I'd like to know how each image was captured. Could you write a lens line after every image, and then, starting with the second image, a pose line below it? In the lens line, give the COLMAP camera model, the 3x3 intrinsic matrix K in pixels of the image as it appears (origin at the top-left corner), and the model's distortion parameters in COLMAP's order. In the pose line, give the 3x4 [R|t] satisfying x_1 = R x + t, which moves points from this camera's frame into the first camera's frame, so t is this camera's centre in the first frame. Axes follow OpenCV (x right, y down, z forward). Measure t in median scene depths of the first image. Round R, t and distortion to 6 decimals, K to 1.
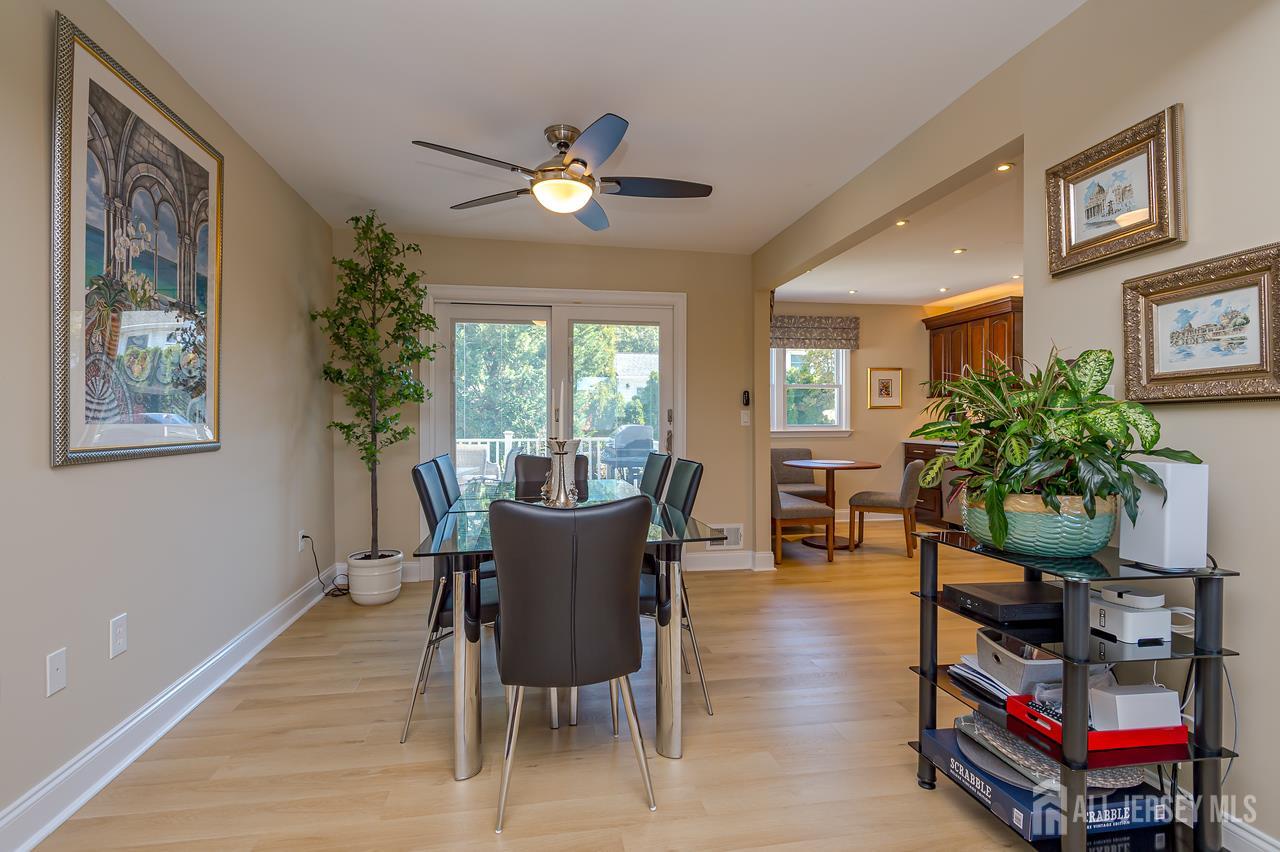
lens RADIAL K [[627.9, 0, 645.5], [0, 627.9, 423.2], [0, 0, 1]] dist [0.012975, -0.000064]
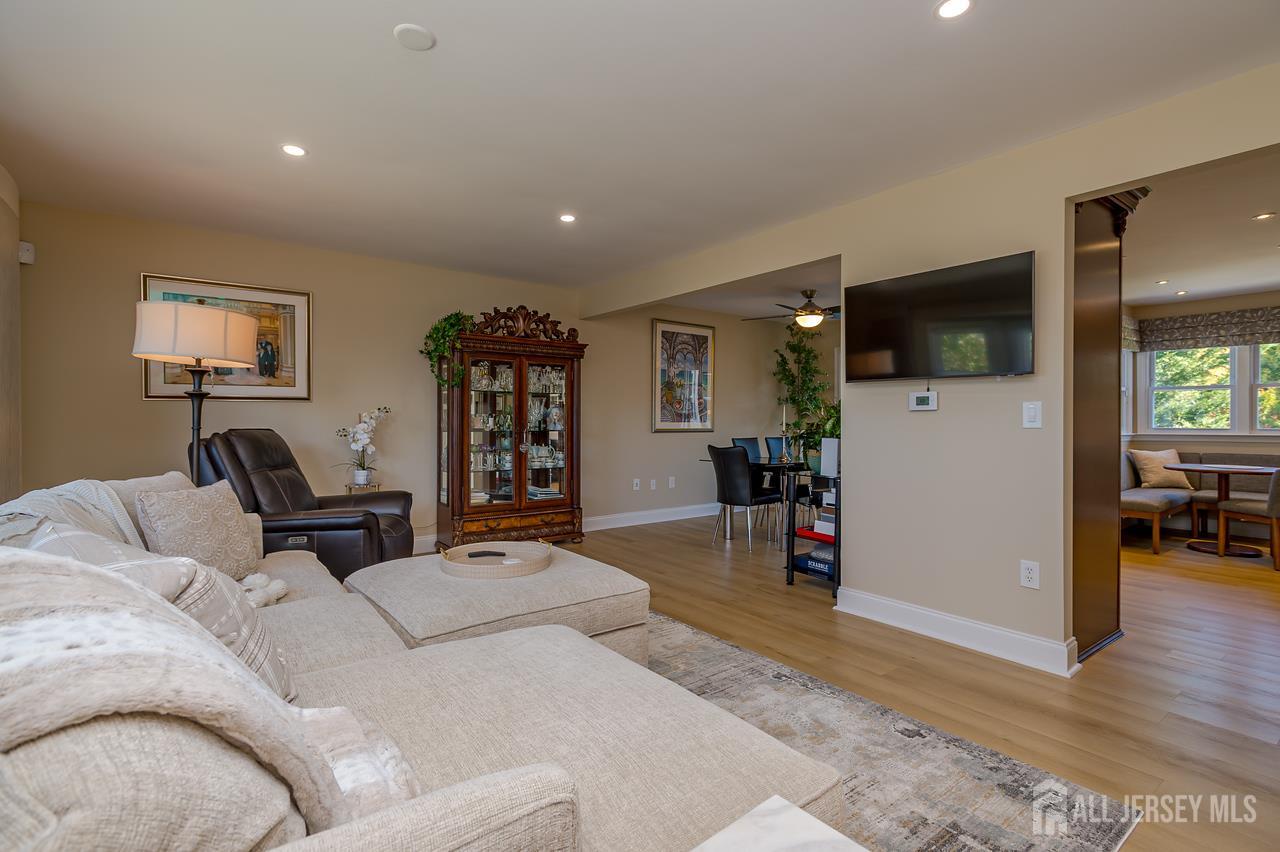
lens RADIAL K [[596.9, 0, 637.6], [0, 596.9, 420.8], [0, 0, 1]] dist [0.011490, -0.002138]
pose [[0.445521, 0.003076, -0.895266, 0.613841], [-0.007135, 0.999975, -0.000115, -0.001888], [0.895243, 0.006439, 0.445532, -0.191806]]
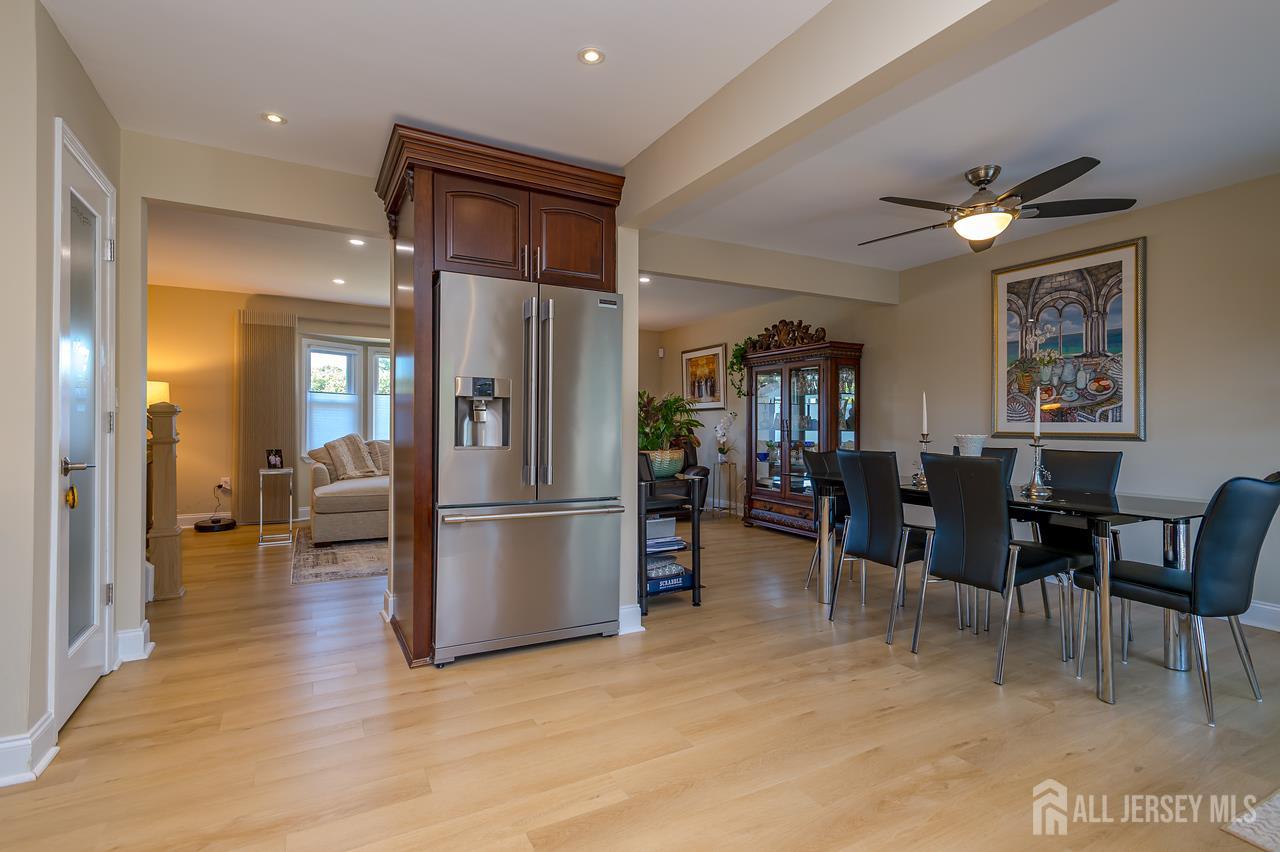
lens RADIAL K [[600.5, 0, 618.5], [0, 600.5, 422.5], [0, 0, 1]] dist [0.003321, -0.001564]
pose [[-0.958975, -0.004785, -0.283451, 0.344604], [-0.005300, 0.999985, 0.001052, 0.001907], [0.283442, 0.002511, -0.958986, 0.783413]]
